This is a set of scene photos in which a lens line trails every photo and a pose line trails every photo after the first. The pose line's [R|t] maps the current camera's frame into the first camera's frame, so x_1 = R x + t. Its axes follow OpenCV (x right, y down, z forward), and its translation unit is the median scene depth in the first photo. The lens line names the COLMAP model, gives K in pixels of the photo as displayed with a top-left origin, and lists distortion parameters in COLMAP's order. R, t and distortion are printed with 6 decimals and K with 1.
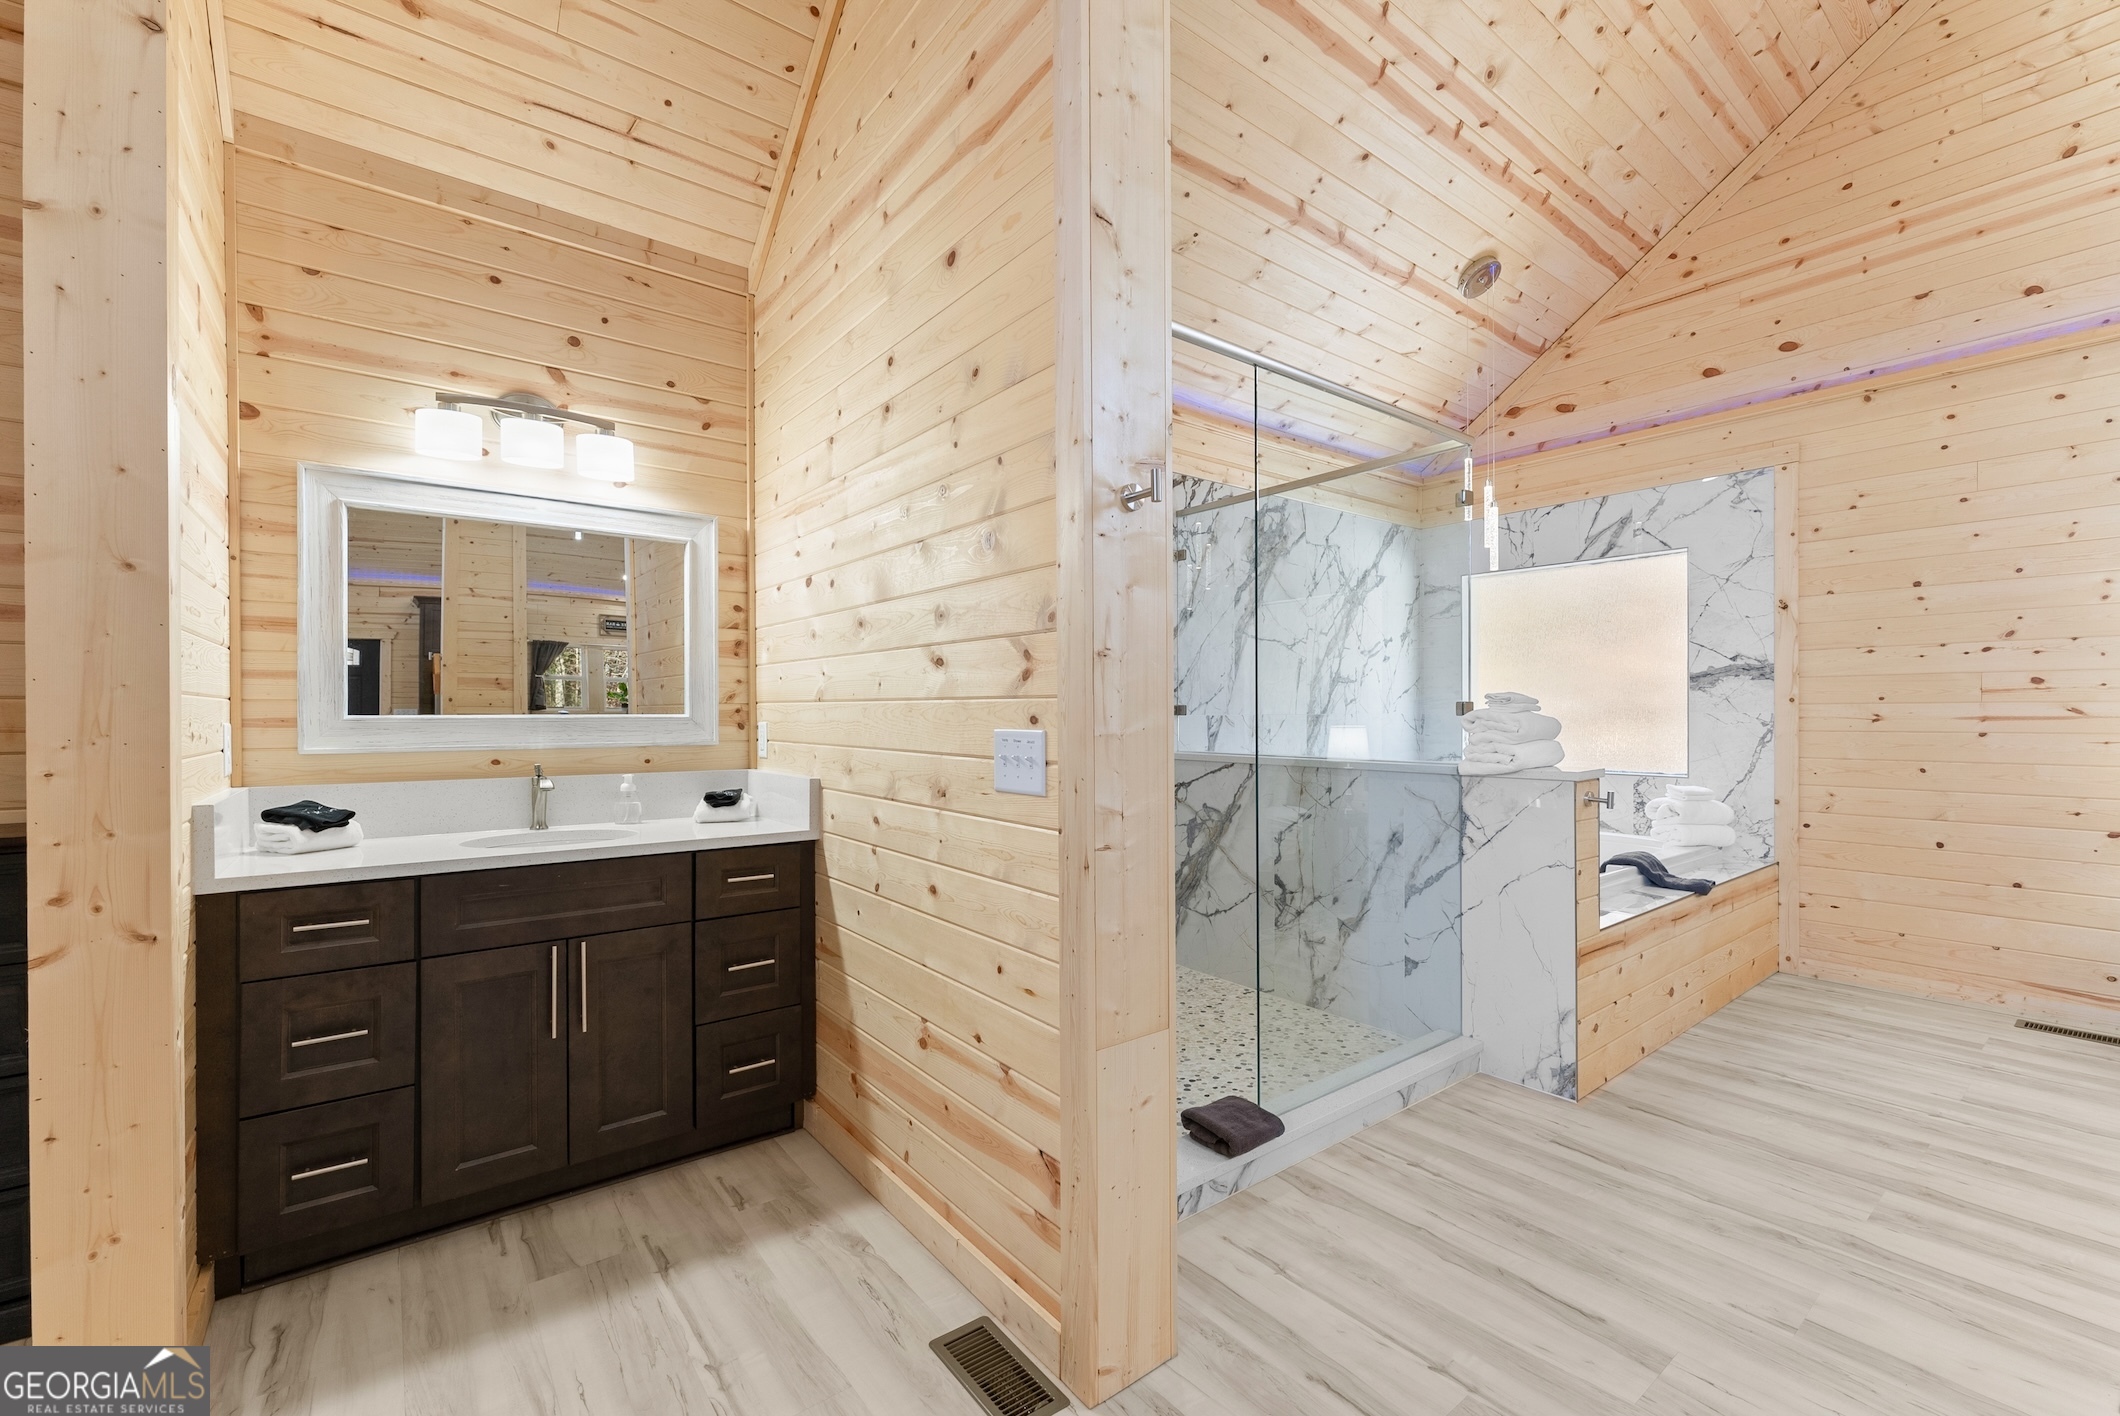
lens RADIAL K [[867.6, 0, 1060.3], [0, 867.6, 709.2], [0, 0, 1]] dist [-0.000692, 0.000174]
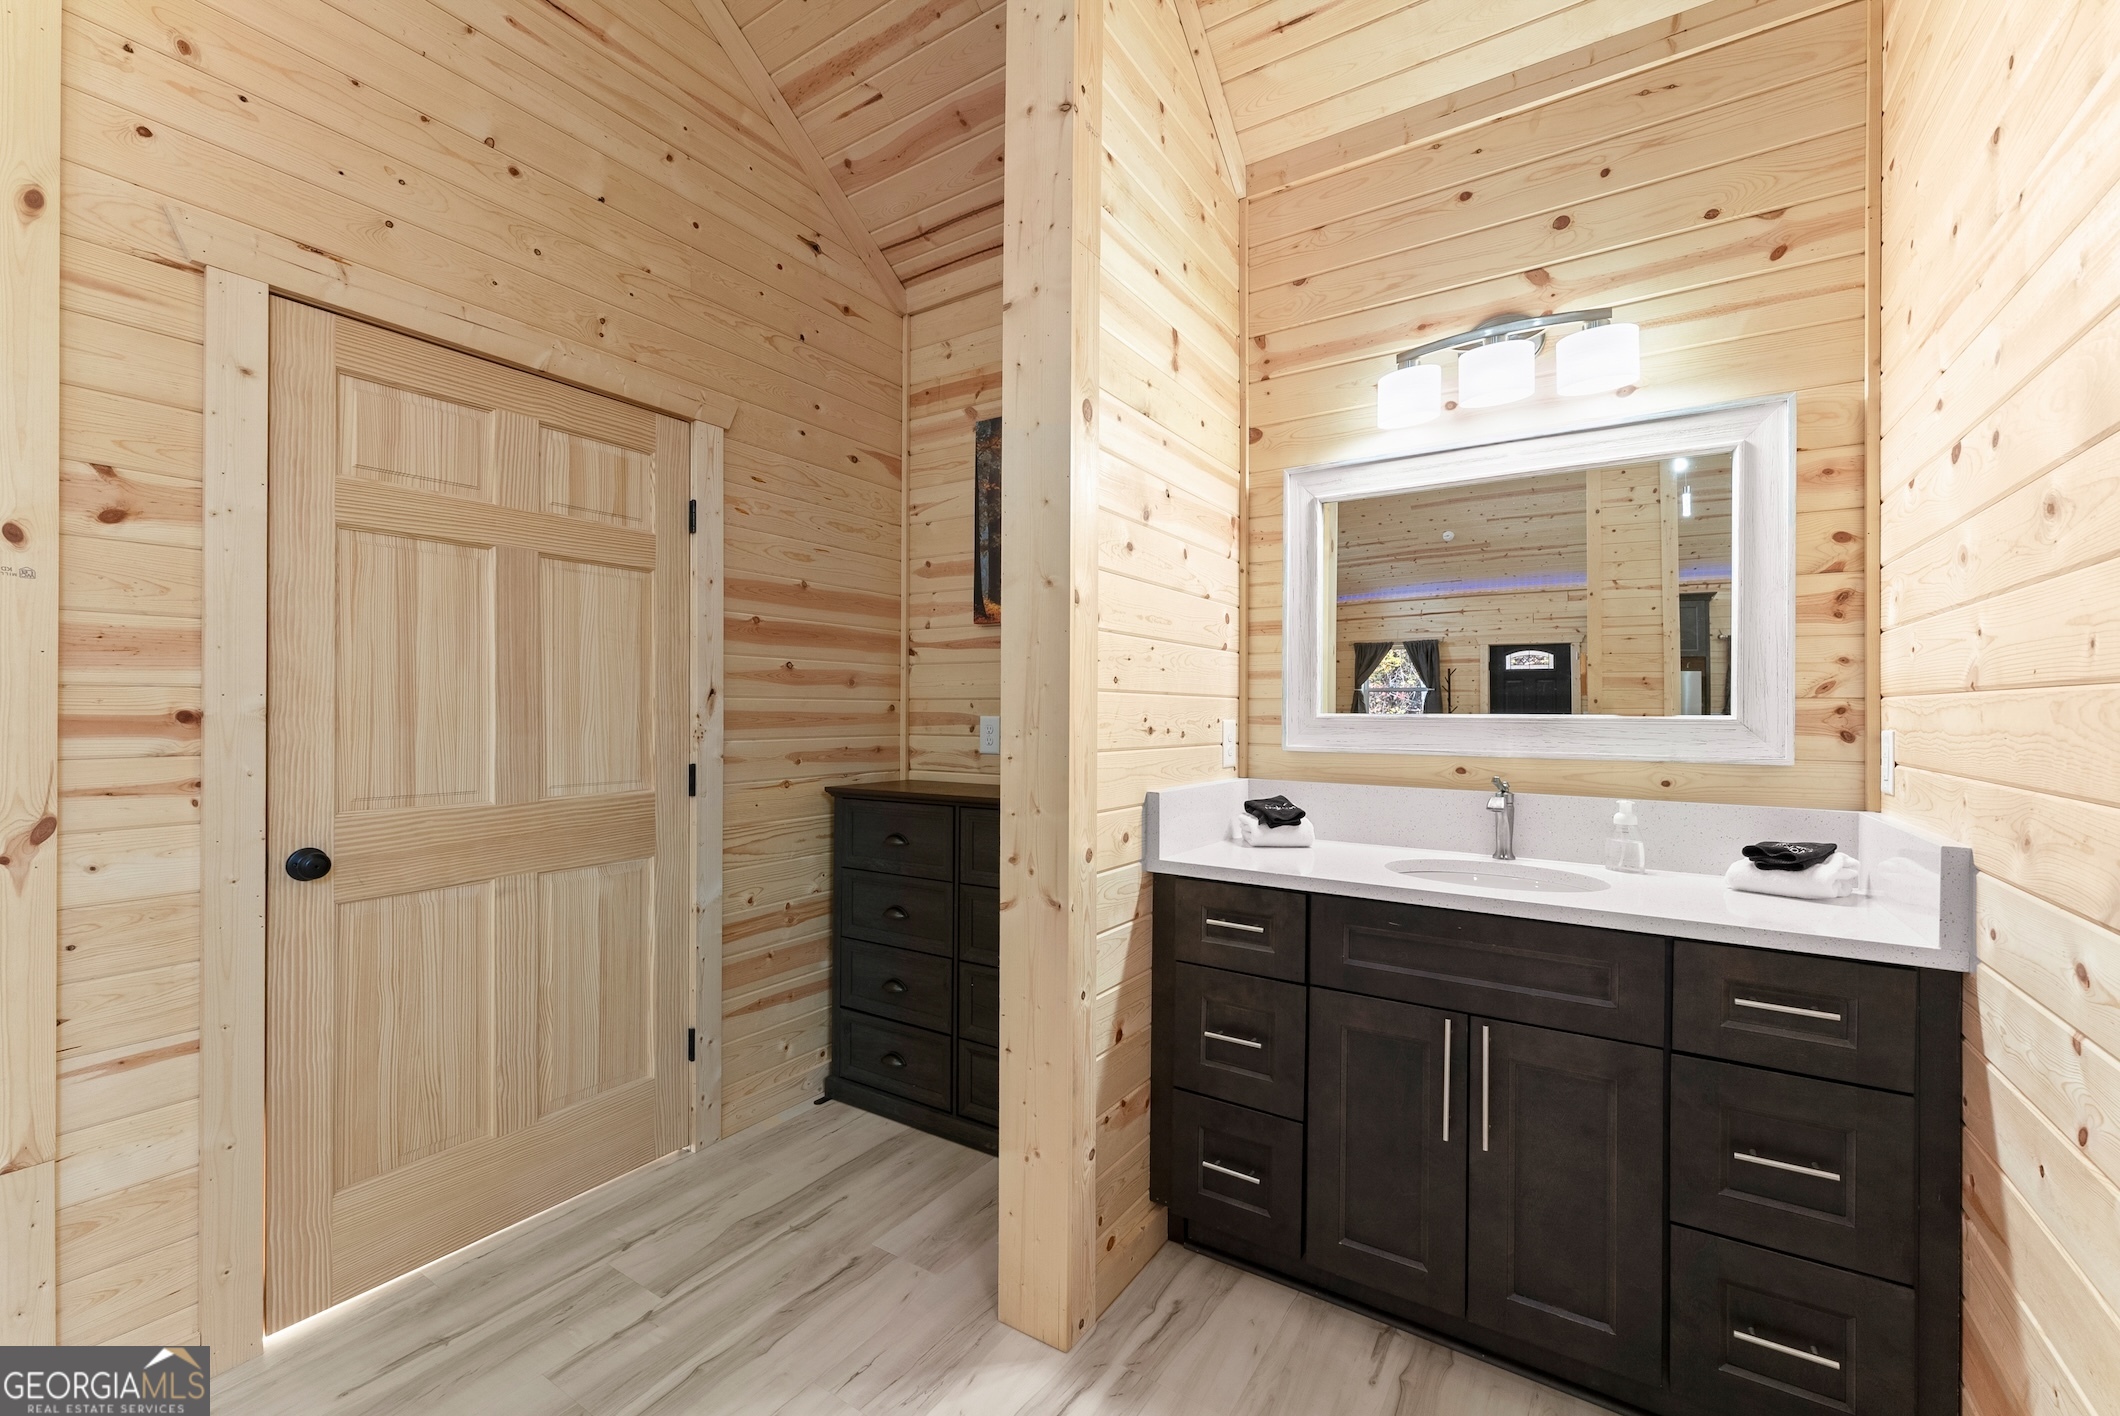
lens RADIAL K [[867.6, 0, 1056.3], [0, 867.6, 713.1], [0, 0, 1]] dist [-0.000692, 0.000174]
pose [[0.318387, 0.004214, -0.947952, 0.020855], [-0.003608, 0.999988, 0.003234, 0.004175], [0.947954, 0.002391, 0.318398, 0.372545]]
